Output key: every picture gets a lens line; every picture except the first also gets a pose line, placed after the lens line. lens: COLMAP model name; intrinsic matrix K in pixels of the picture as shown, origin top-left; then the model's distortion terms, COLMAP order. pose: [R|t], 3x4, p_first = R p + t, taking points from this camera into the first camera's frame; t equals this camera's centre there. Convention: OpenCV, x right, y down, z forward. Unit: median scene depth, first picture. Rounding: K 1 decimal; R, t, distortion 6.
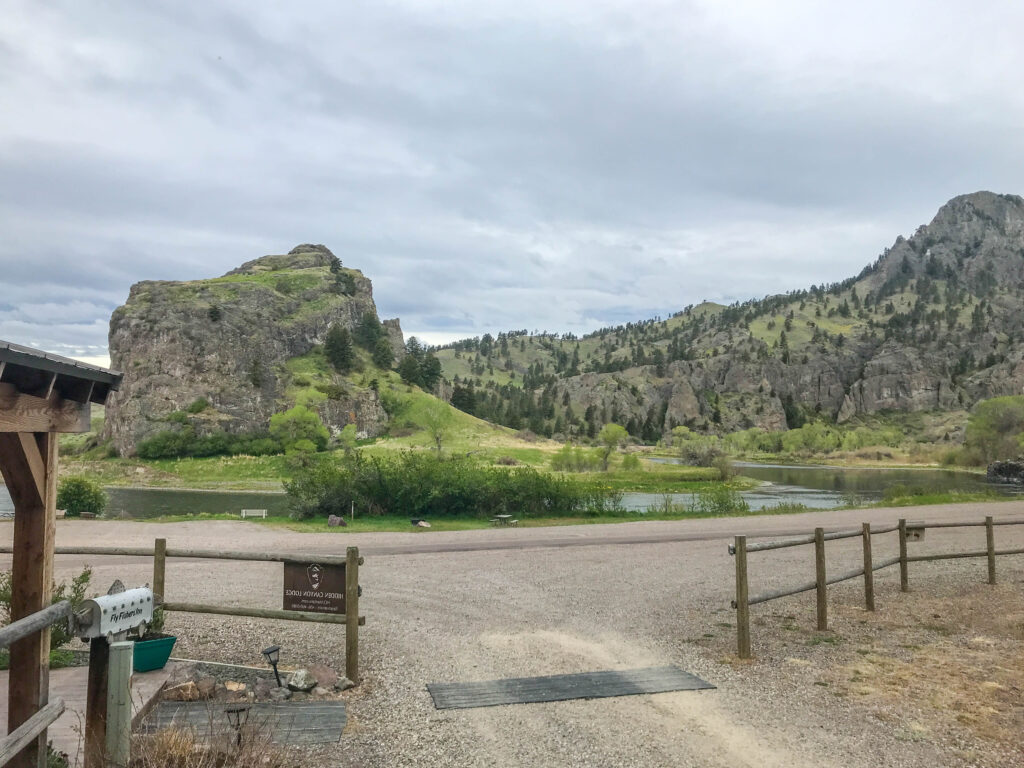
lens RADIAL K [[876.8, 0, 512.0], [0, 876.8, 384.0], [0, 0, 1]] dist [0.041626, -0.102687]
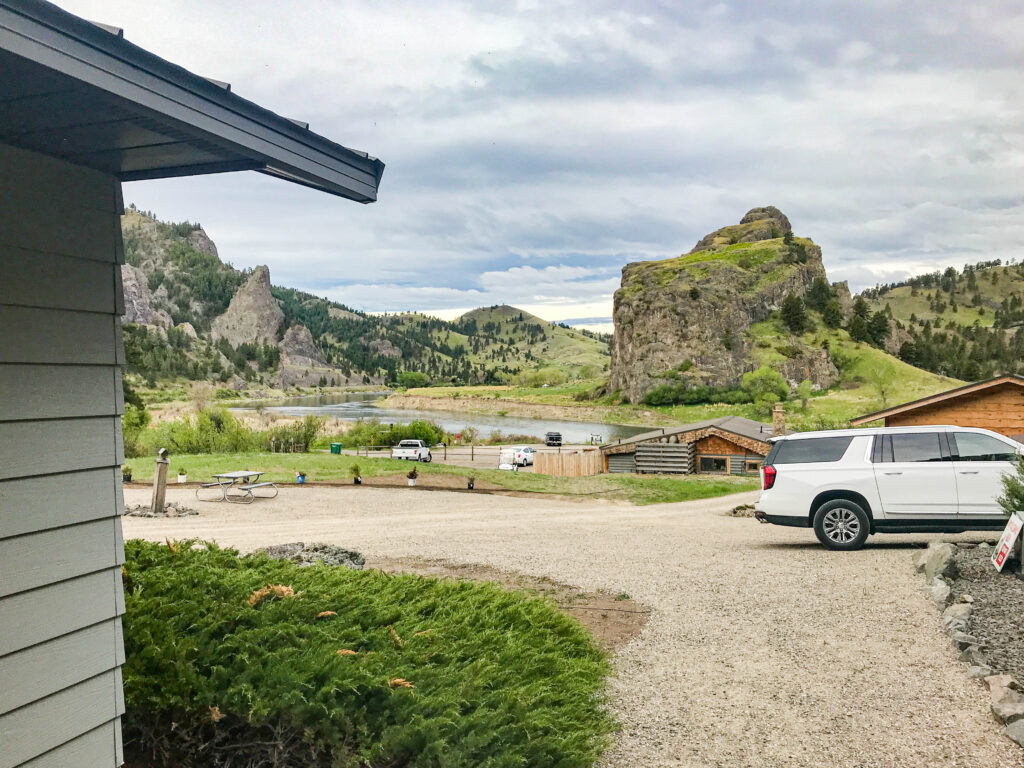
lens RADIAL K [[838.0, 0, 490.1], [0, 838.0, 383.3], [0, 0, 1]] dist [0.000846, -0.007692]
pose [[0.861641, -0.000191, -0.507518, 0.022273], [0.033805, 0.997801, 0.057018, -0.022202], [0.506391, -0.066286, 0.859752, -0.171039]]
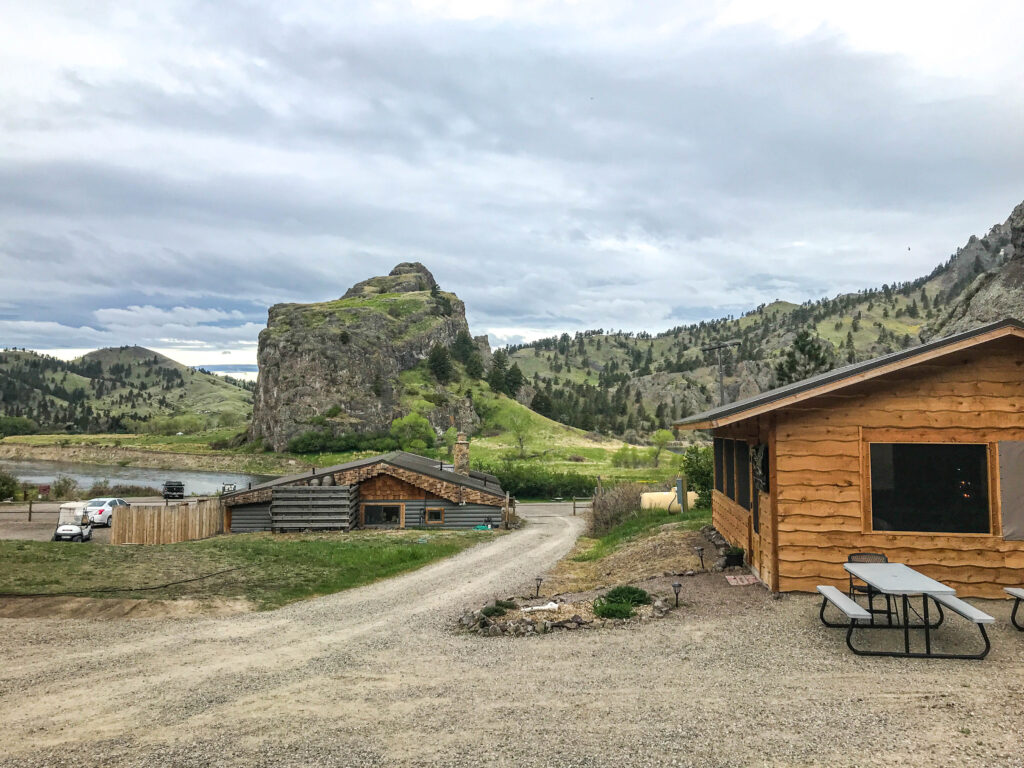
lens RADIAL K [[836.8, 0, 512.0], [0, 836.8, 384.0], [0, 0, 1]] dist [0.012897, -0.009817]
pose [[0.995776, 0.002168, -0.091792, 0.008227], [-0.001685, 0.999984, 0.005347, -0.015820], [0.091803, -0.005170, 0.995764, -0.131925]]
